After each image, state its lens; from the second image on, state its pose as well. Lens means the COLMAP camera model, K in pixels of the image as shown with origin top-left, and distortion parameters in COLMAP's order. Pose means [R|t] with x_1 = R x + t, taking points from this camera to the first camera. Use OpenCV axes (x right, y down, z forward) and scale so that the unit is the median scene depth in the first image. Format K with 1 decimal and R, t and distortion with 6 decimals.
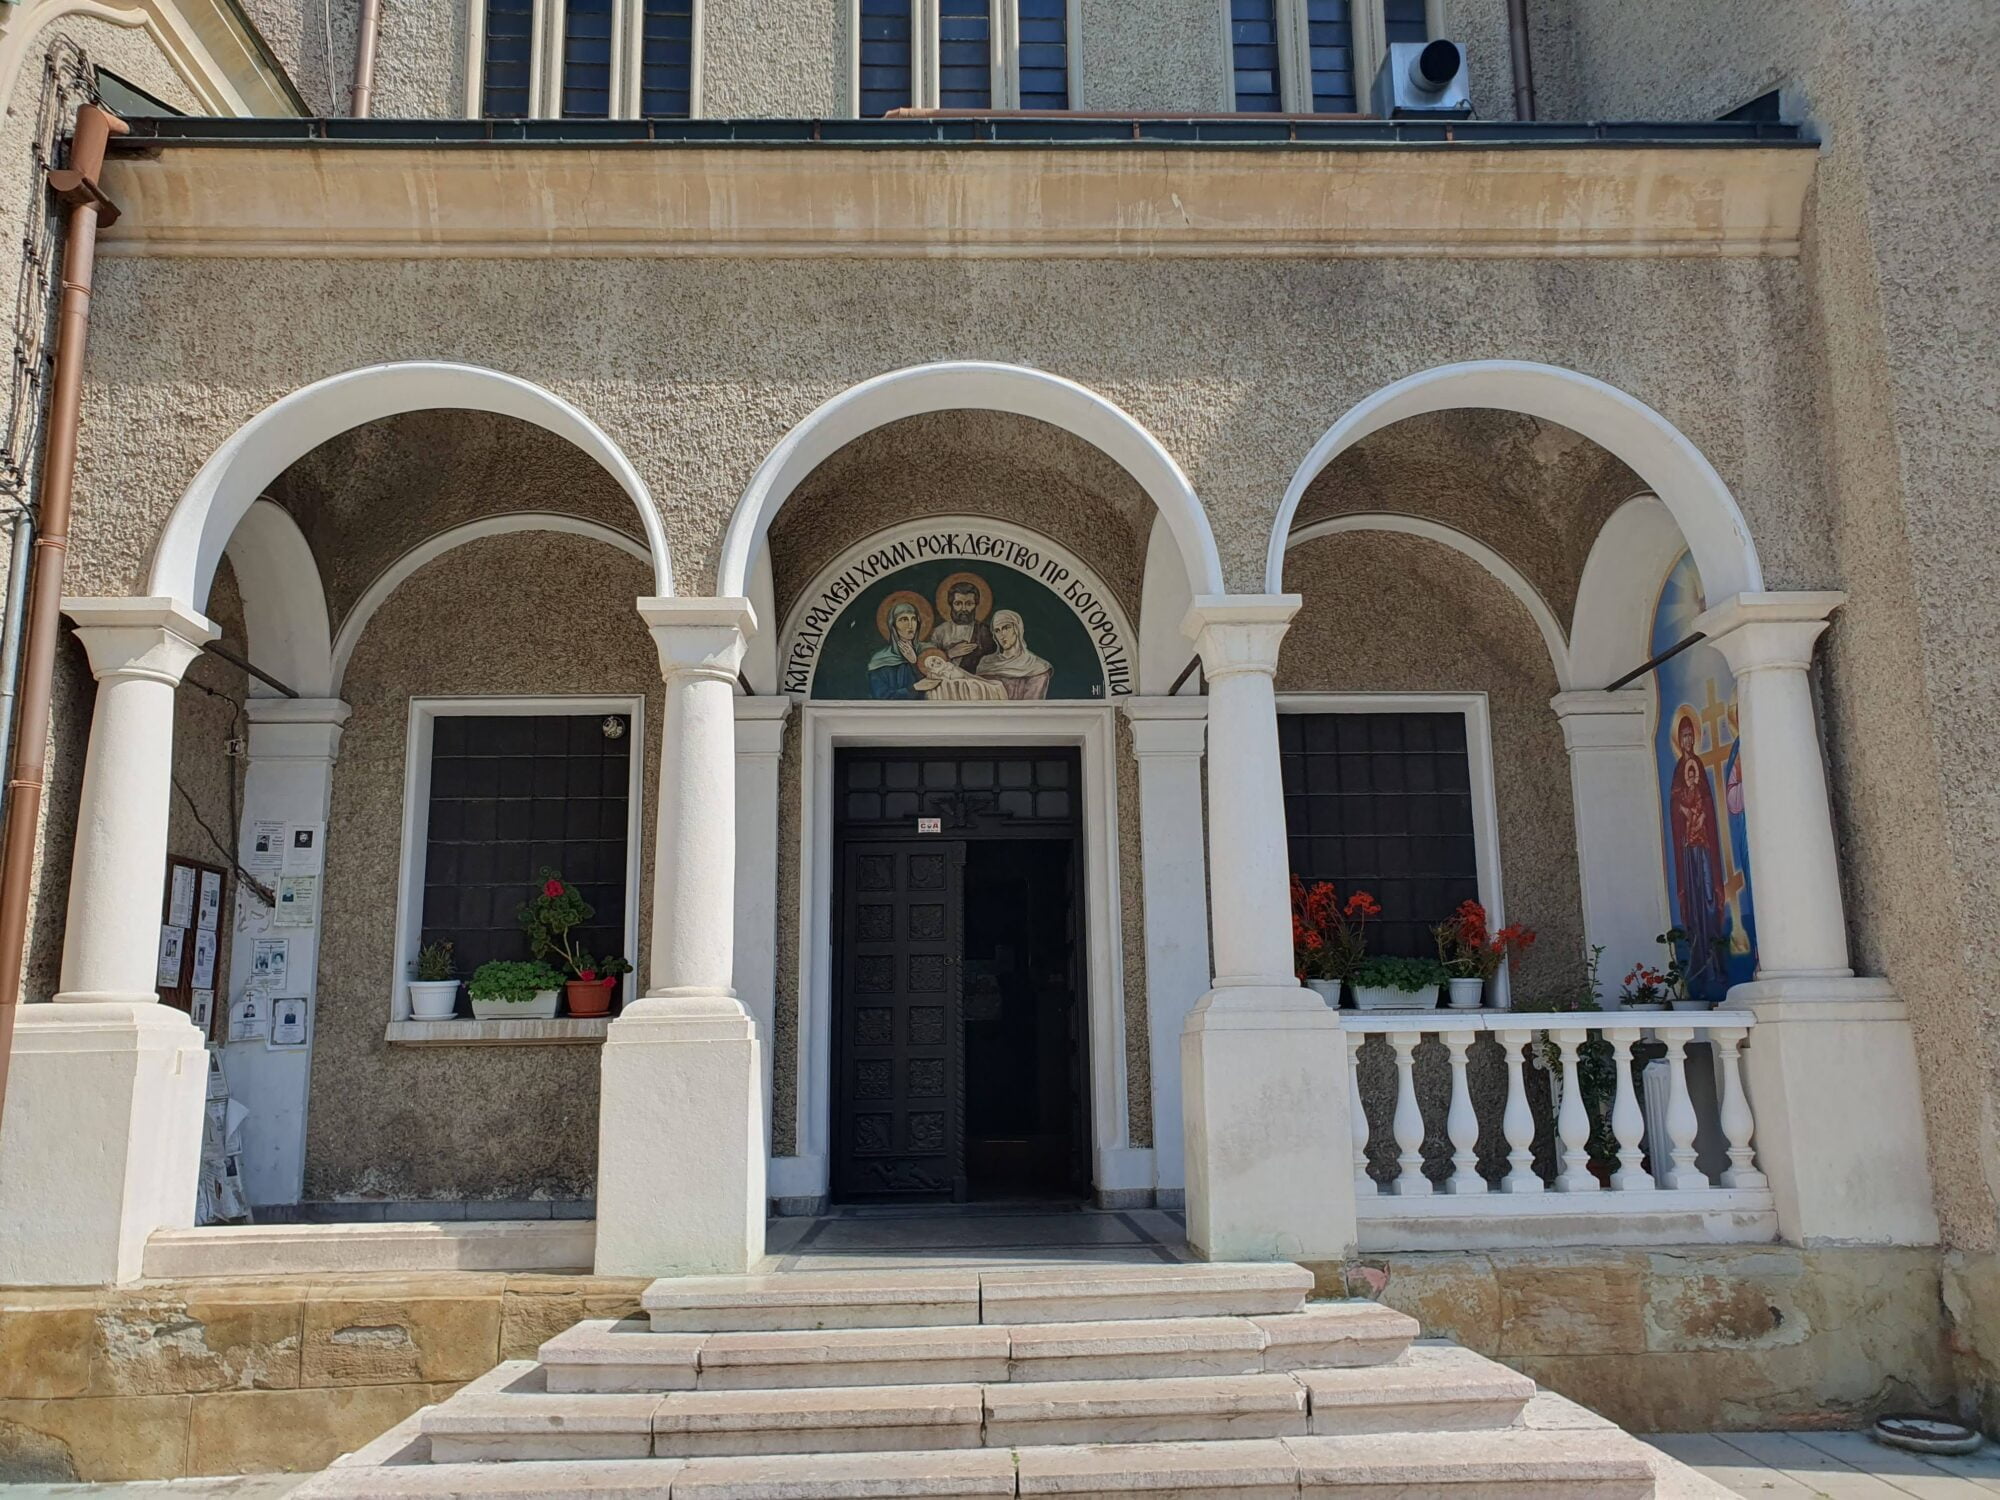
lens RADIAL K [[1493.1, 0, 1000.0], [0, 1493.1, 750.0], [0, 0, 1]] dist [-0.009462, -0.004005]
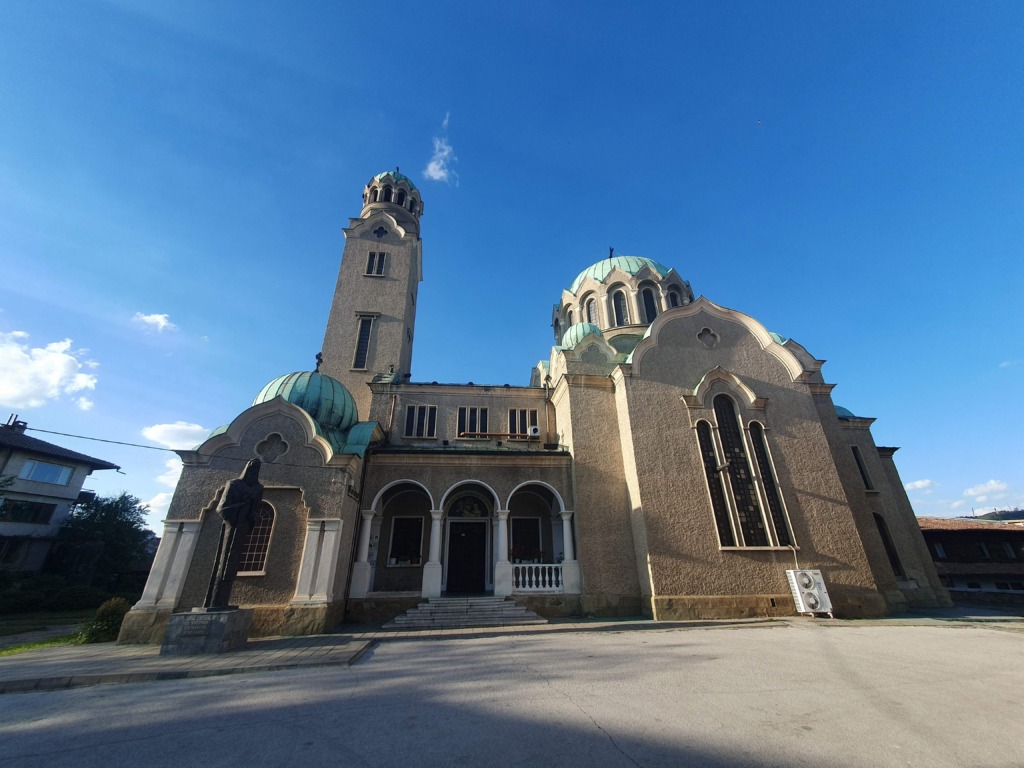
lens RADIAL K [[404.1, 0, 512.0], [0, 404.1, 384.0], [0, 0, 1]] dist [0.001473, 0.000044]
pose [[0.997052, 0.037359, 0.067027, 0.035272], [-0.020317, 0.970833, -0.238894, -0.243822], [-0.073997, 0.236828, 0.968730, -1.335251]]
